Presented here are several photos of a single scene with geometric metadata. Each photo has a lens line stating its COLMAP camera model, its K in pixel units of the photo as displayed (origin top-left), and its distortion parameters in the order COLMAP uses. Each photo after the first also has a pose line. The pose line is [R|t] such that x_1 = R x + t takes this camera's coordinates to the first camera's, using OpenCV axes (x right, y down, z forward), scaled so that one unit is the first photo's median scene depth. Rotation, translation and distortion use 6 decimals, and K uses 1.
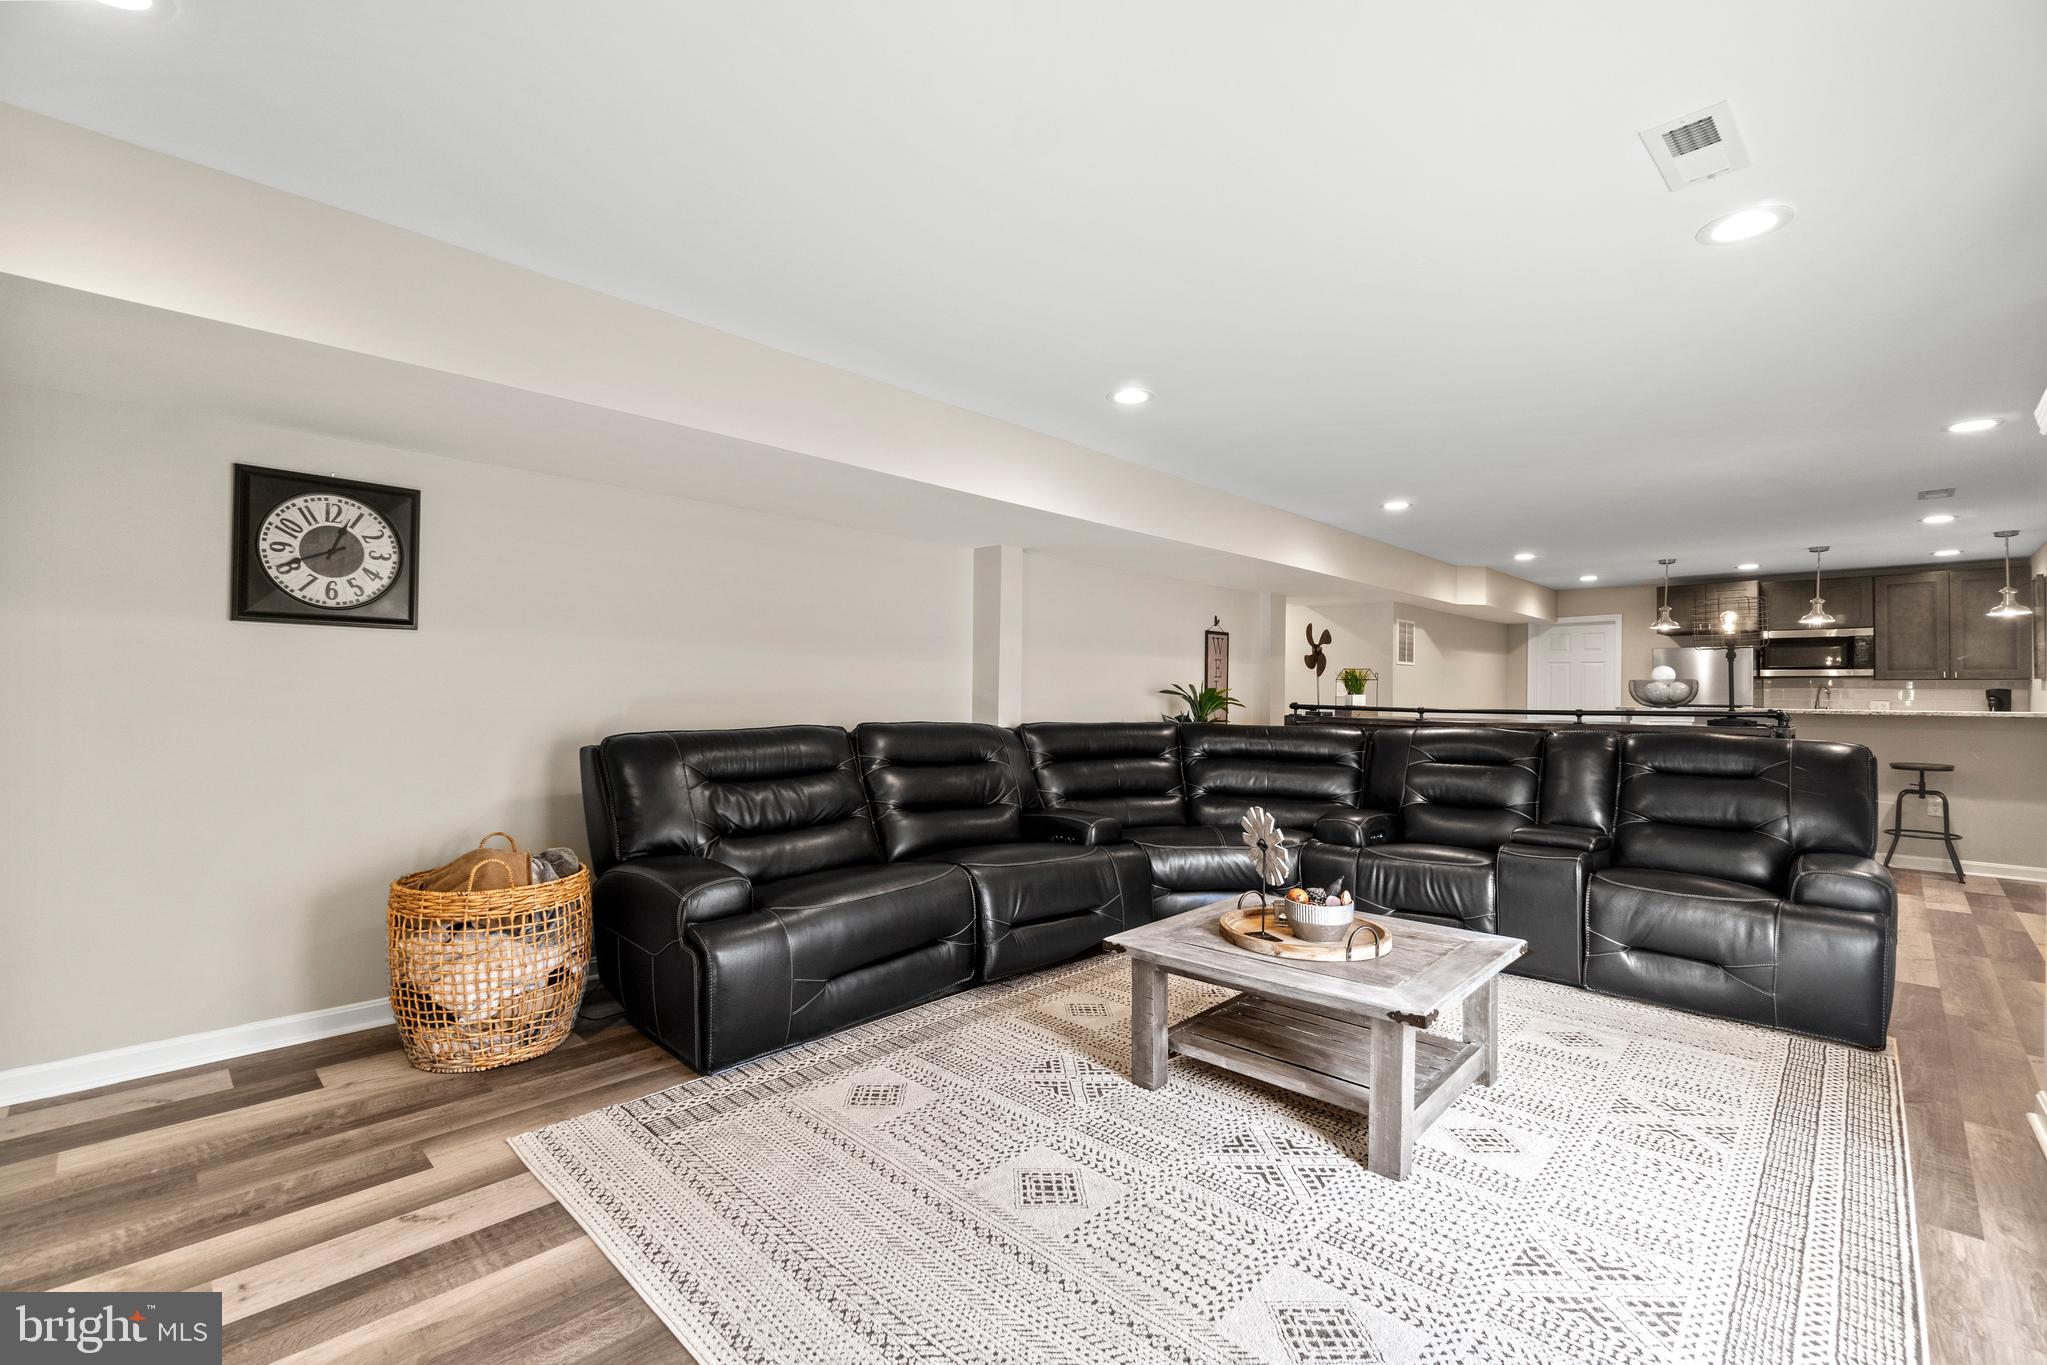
lens RADIAL K [[878.7, 0, 1023.5], [0, 878.7, 682.5], [0, 0, 1]] dist [-0.000881, -0.000551]
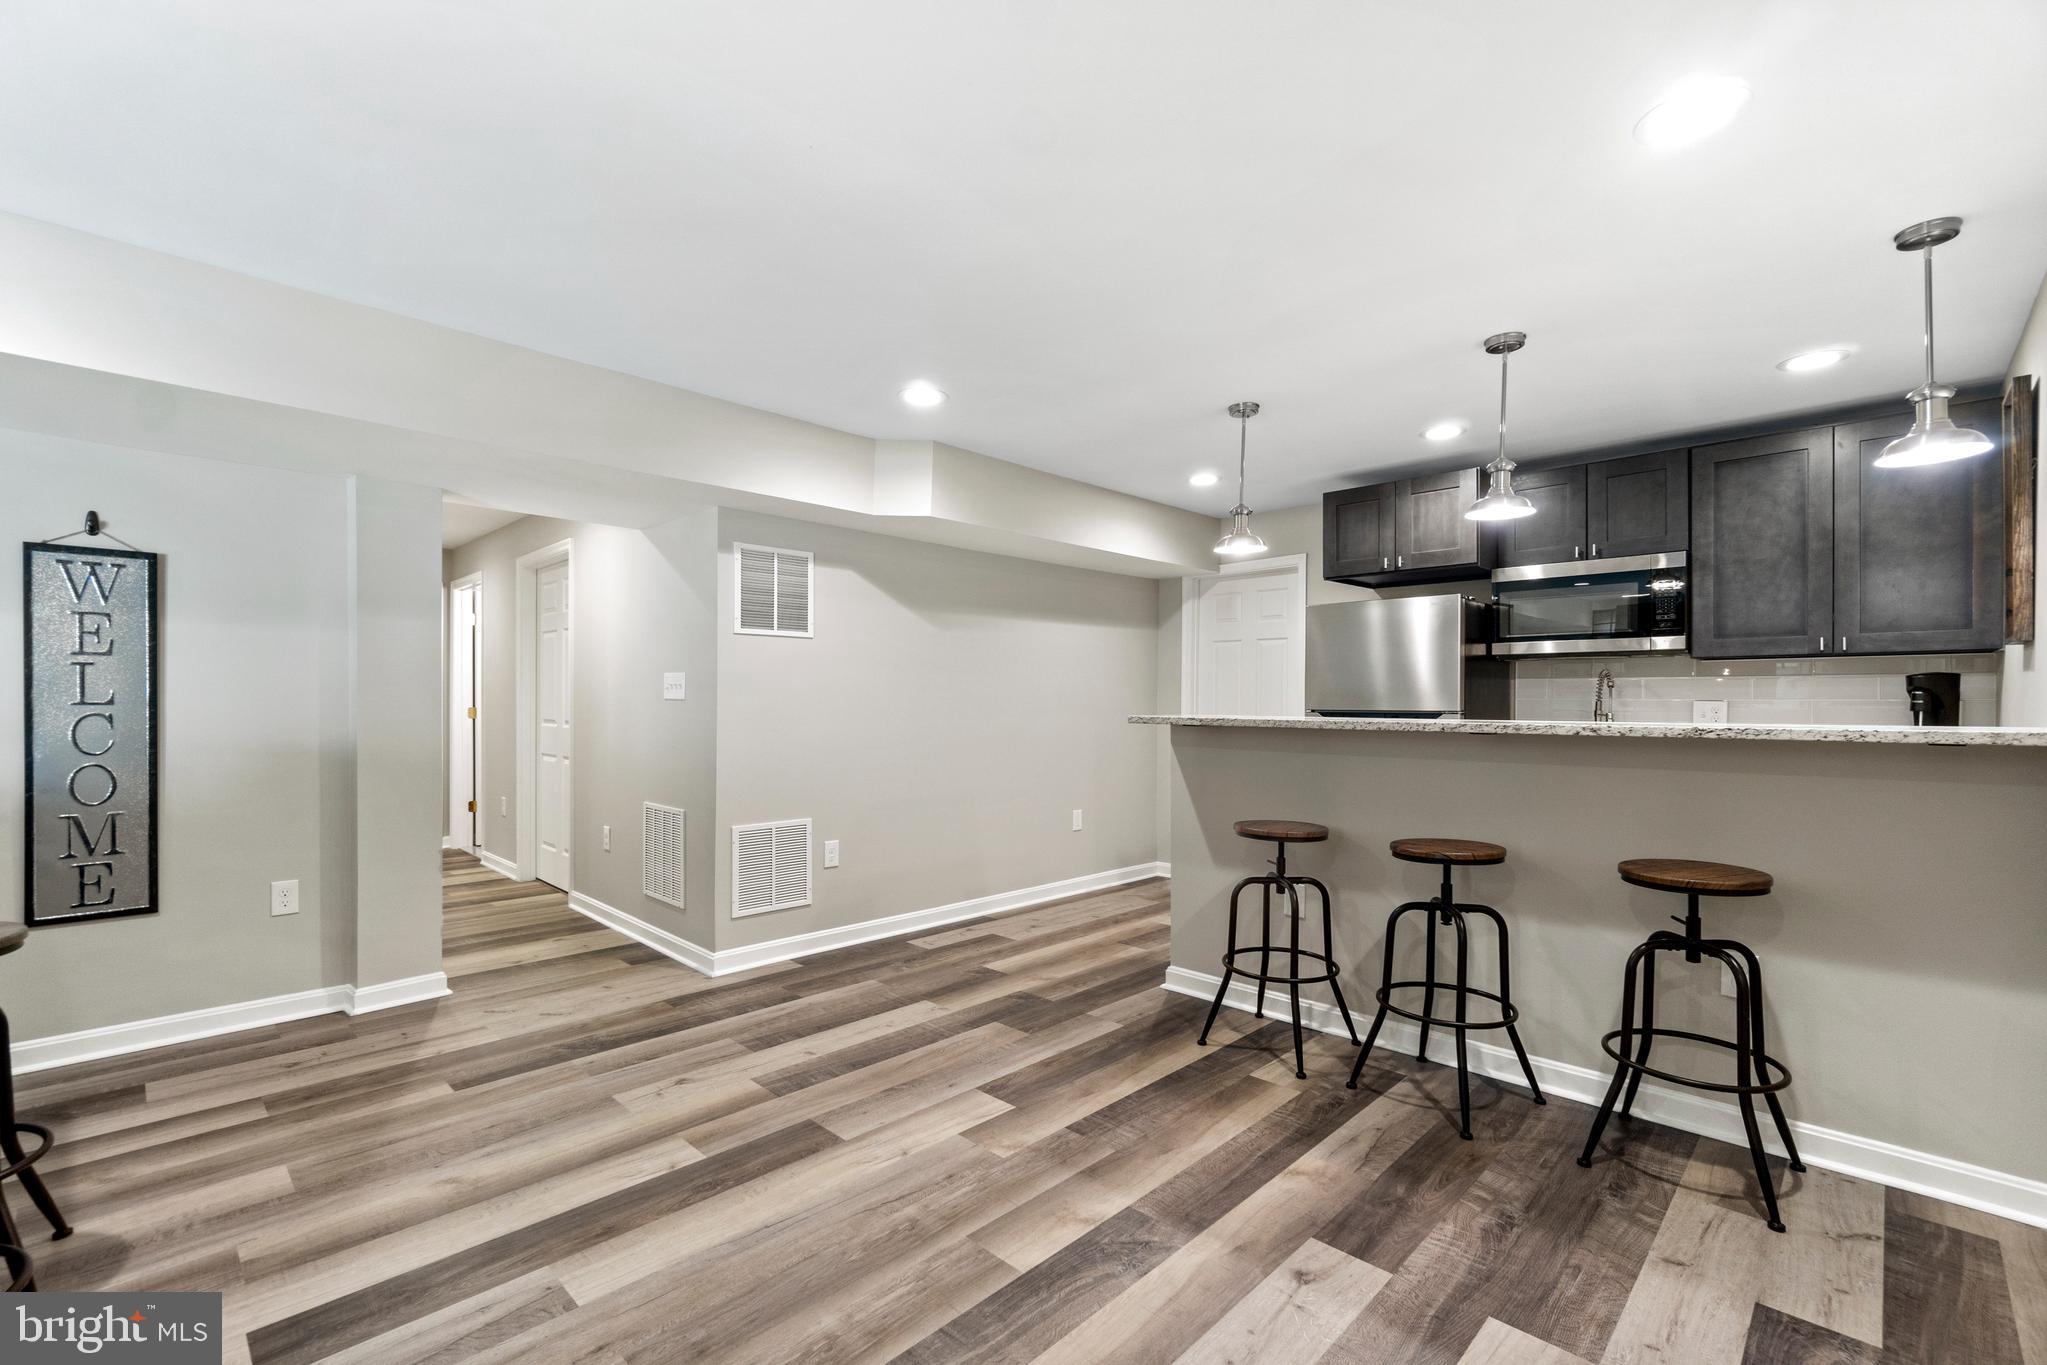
lens RADIAL K [[868.4, 0, 1011.2], [0, 868.4, 704.4], [0, 0, 1]] dist [-0.010306, -0.000317]
pose [[0.999829, -0.003663, -0.018113, 0.751475], [0.003948, 0.999868, 0.015738, 0.016889], [0.018053, -0.015807, 0.999712, 0.639928]]
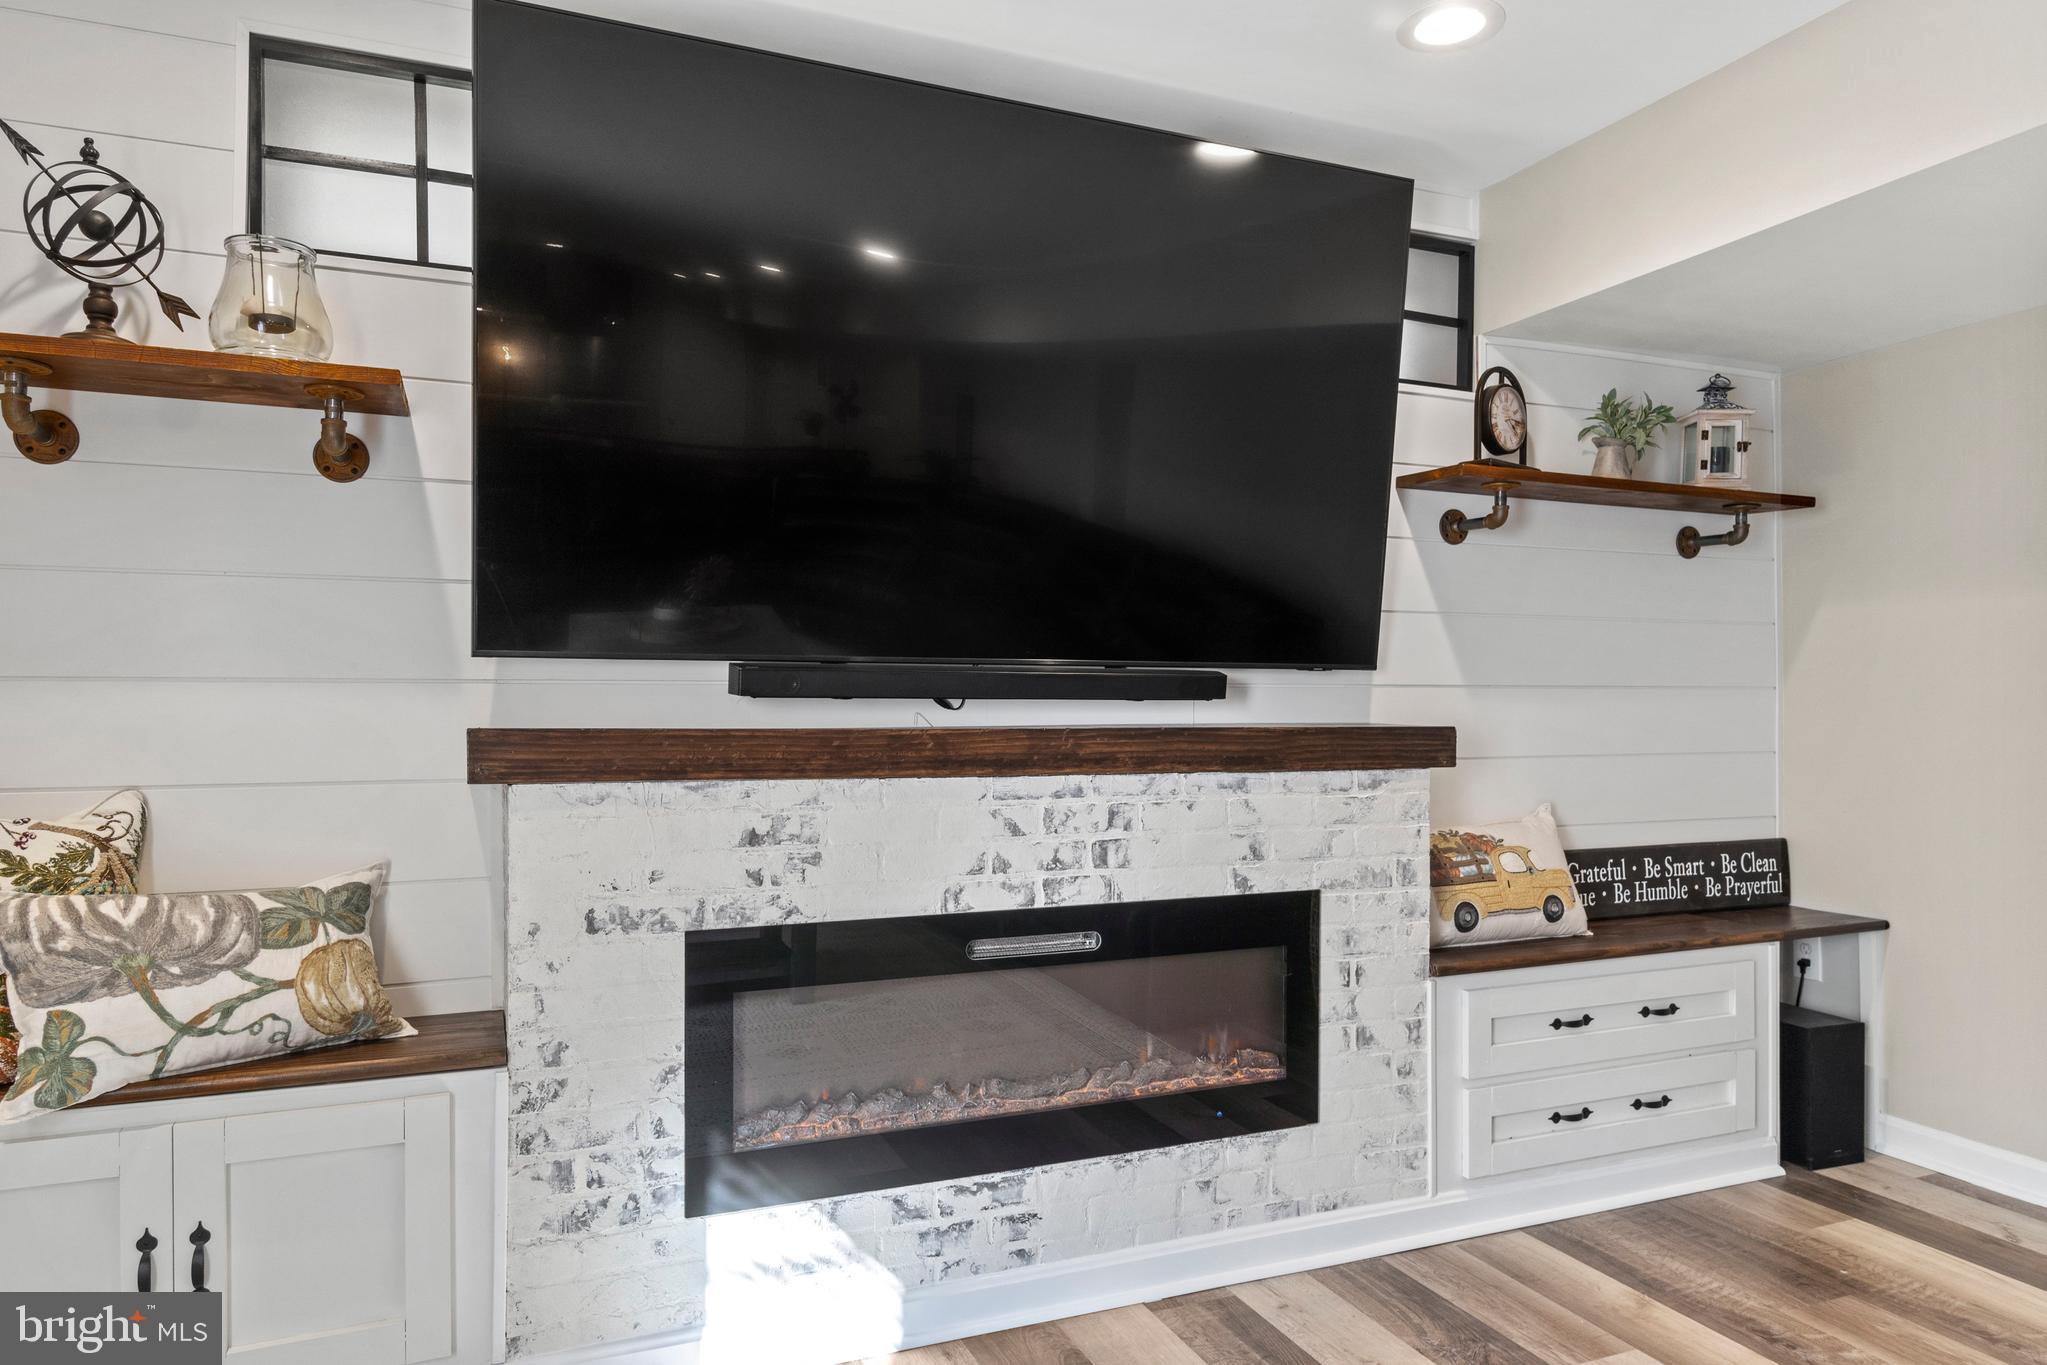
lens RADIAL K [[1242.3, 0, 1023.5], [0, 1242.3, 682.5], [0, 0, 1]] dist [0.014556, -0.000045]
pose [[-0.398355, -0.026699, -0.916843, 0.130534], [0.010732, 0.999372, -0.033765, 0.012988], [0.917169, -0.023290, -0.397818, 0.254922]]
